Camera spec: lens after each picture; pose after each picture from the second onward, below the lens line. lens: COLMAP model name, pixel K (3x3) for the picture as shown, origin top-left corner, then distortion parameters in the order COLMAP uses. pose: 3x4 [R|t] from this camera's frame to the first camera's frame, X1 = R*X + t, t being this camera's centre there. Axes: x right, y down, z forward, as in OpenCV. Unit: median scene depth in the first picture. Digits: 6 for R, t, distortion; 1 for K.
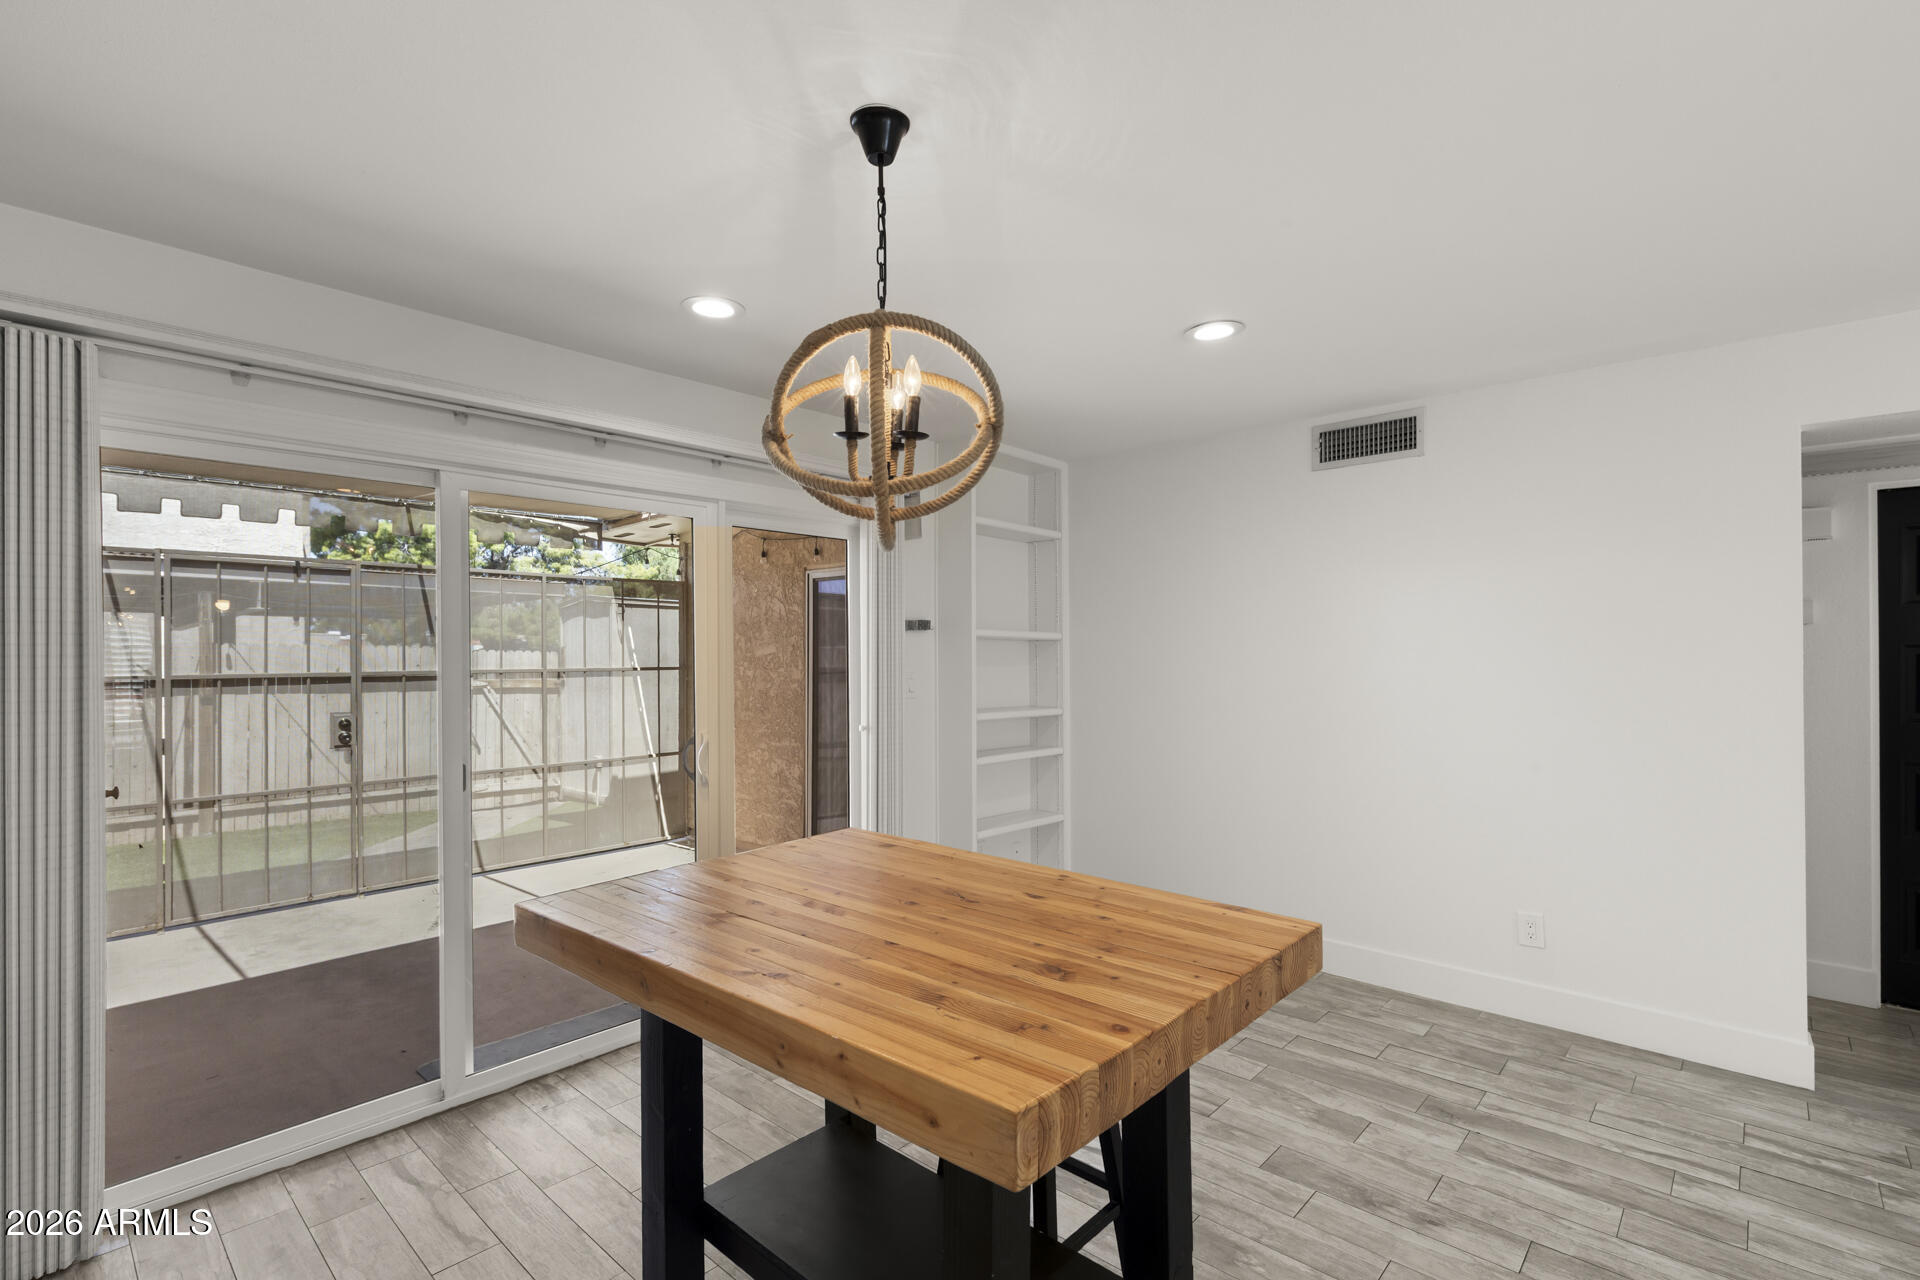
lens RADIAL K [[867.4, 0, 957.4], [0, 867.4, 665.1], [0, 0, 1]] dist [0.007682, -0.000529]
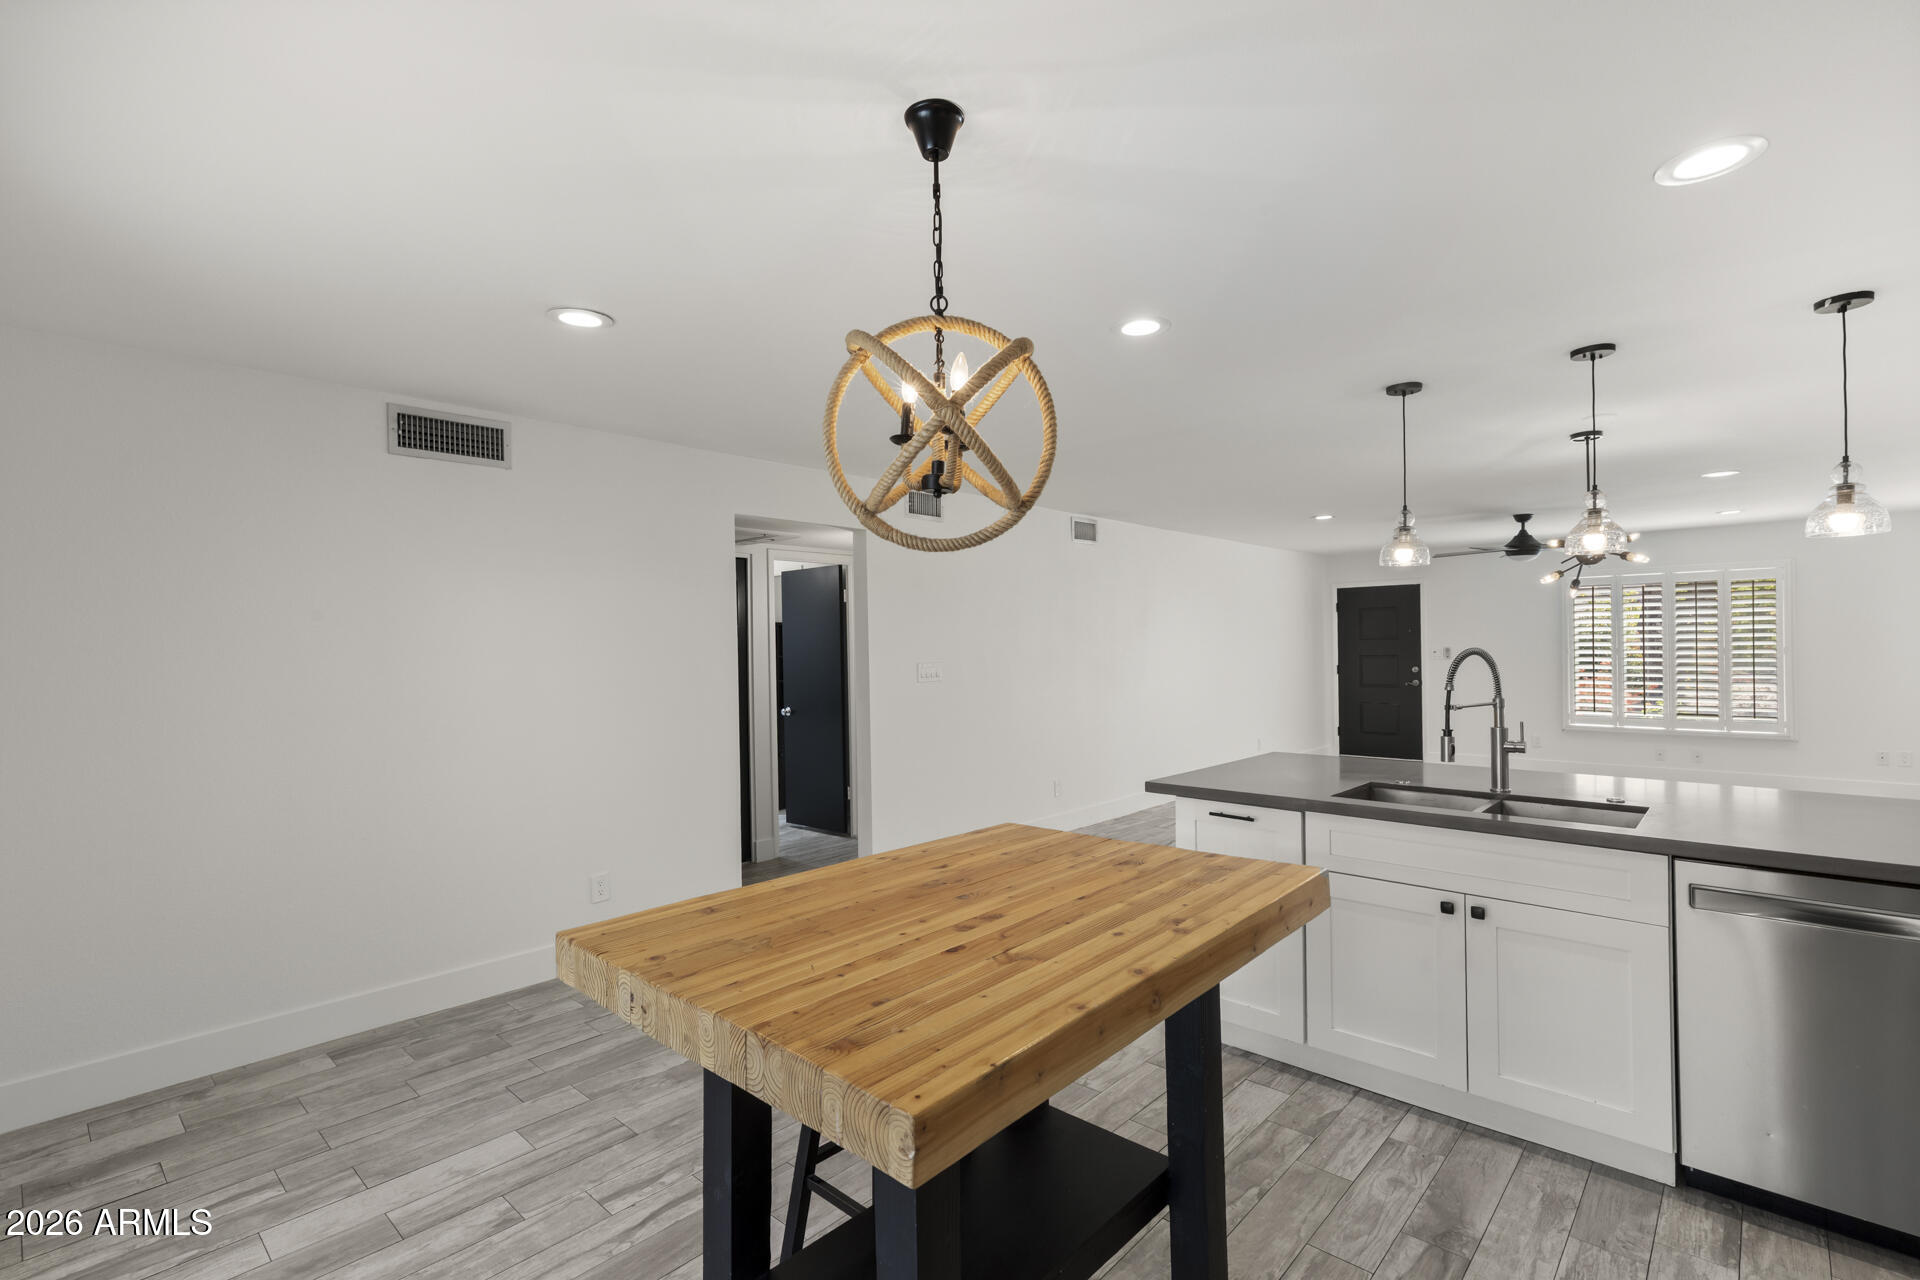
lens RADIAL K [[867.4, 0, 966.6], [0, 867.4, 646.4], [0, 0, 1]] dist [0.007682, -0.000529]
pose [[0.012168, 0.002924, 0.999922, -0.364171], [0.025286, 0.999675, -0.003231, -0.007752], [-0.999606, 0.025323, 0.012091, 0.323289]]
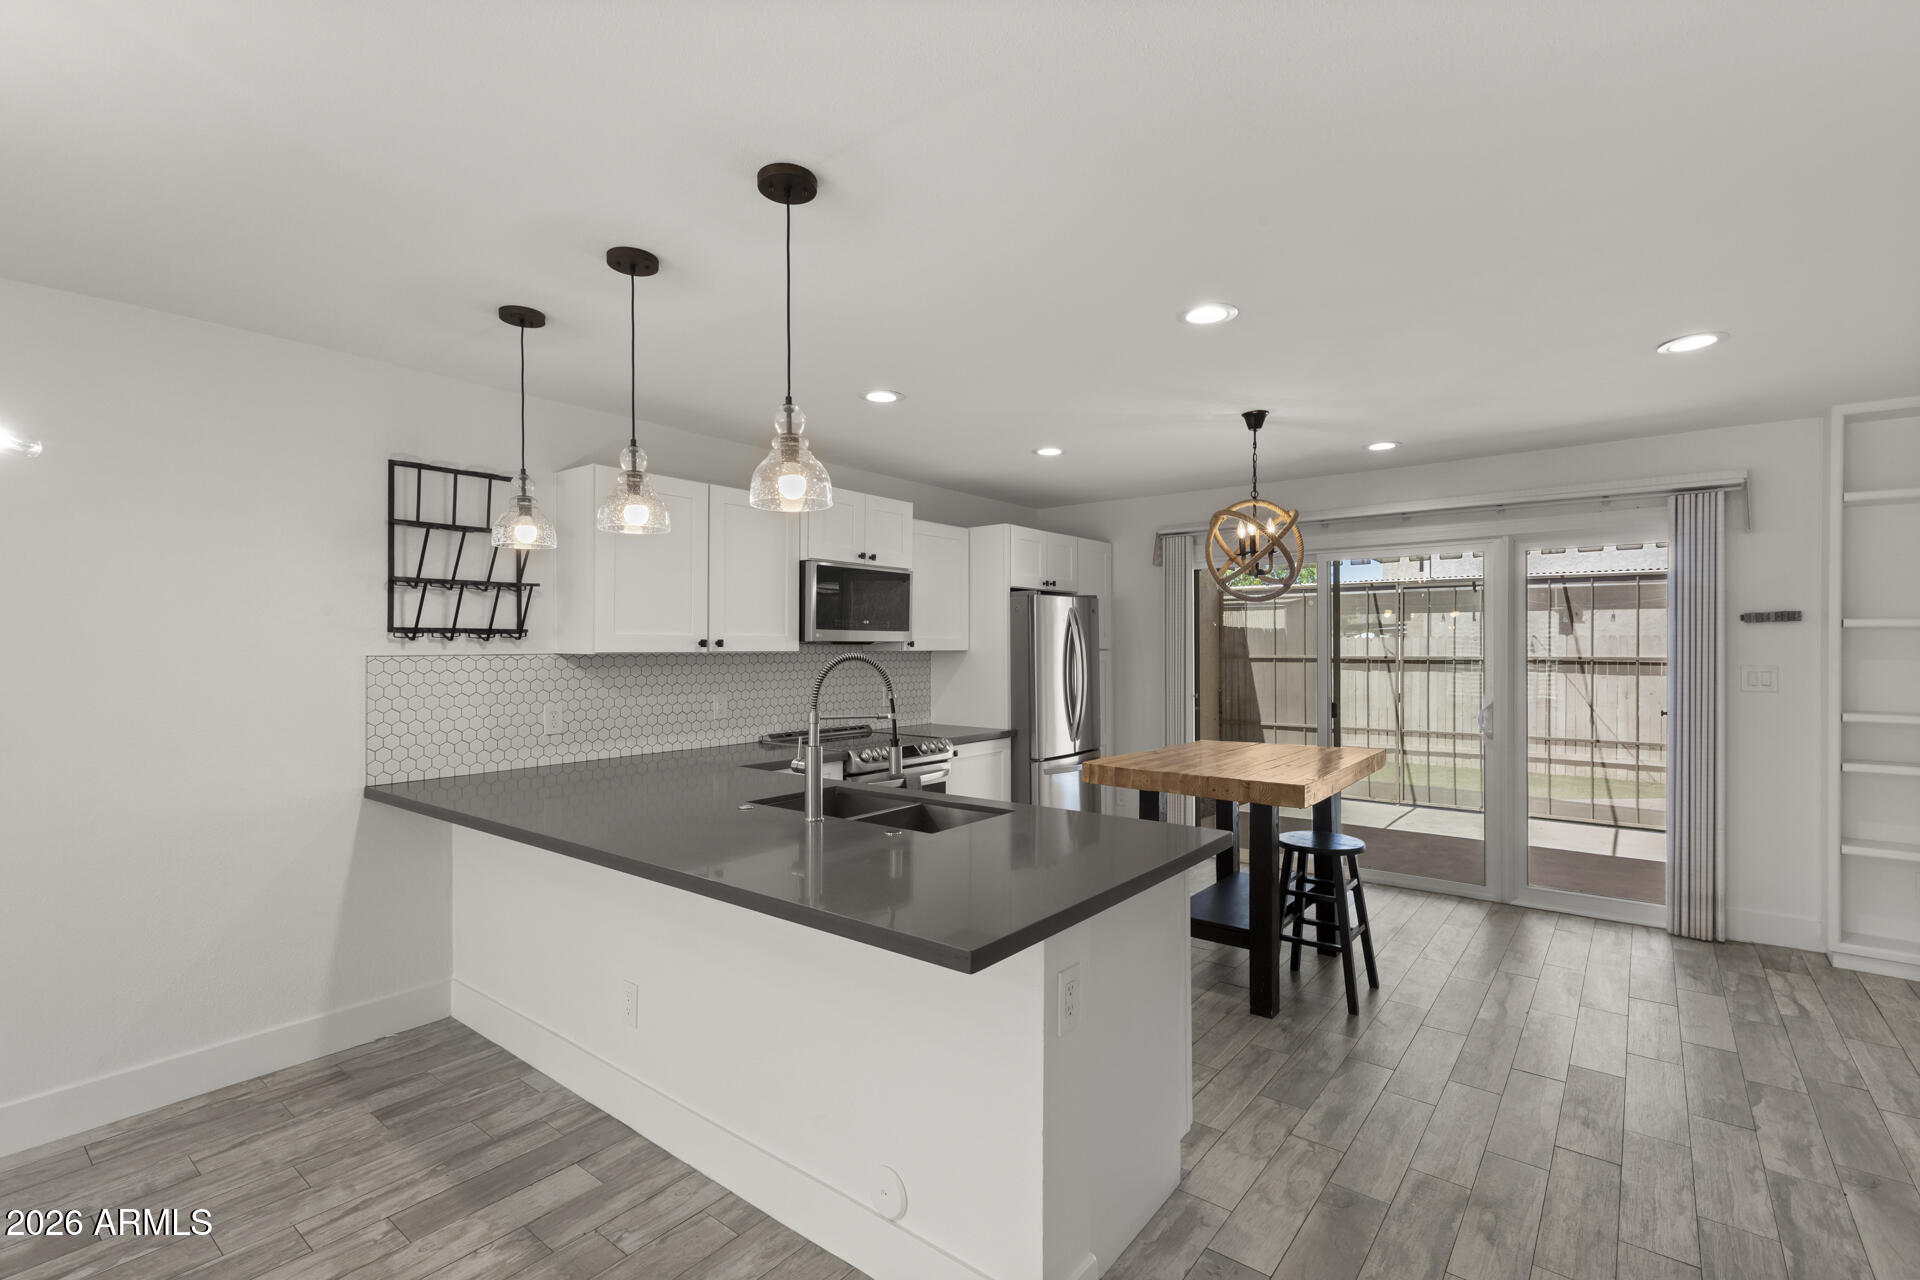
lens RADIAL K [[867.4, 0, 956.8], [0, 867.4, 652.4], [0, 0, 1]] dist [0.007682, -0.000529]
pose [[0.063845, 0.012275, -0.997884, 0.734802], [-0.010405, 0.999878, 0.011634, -0.006806], [0.997906, 0.009640, 0.063965, 0.021209]]
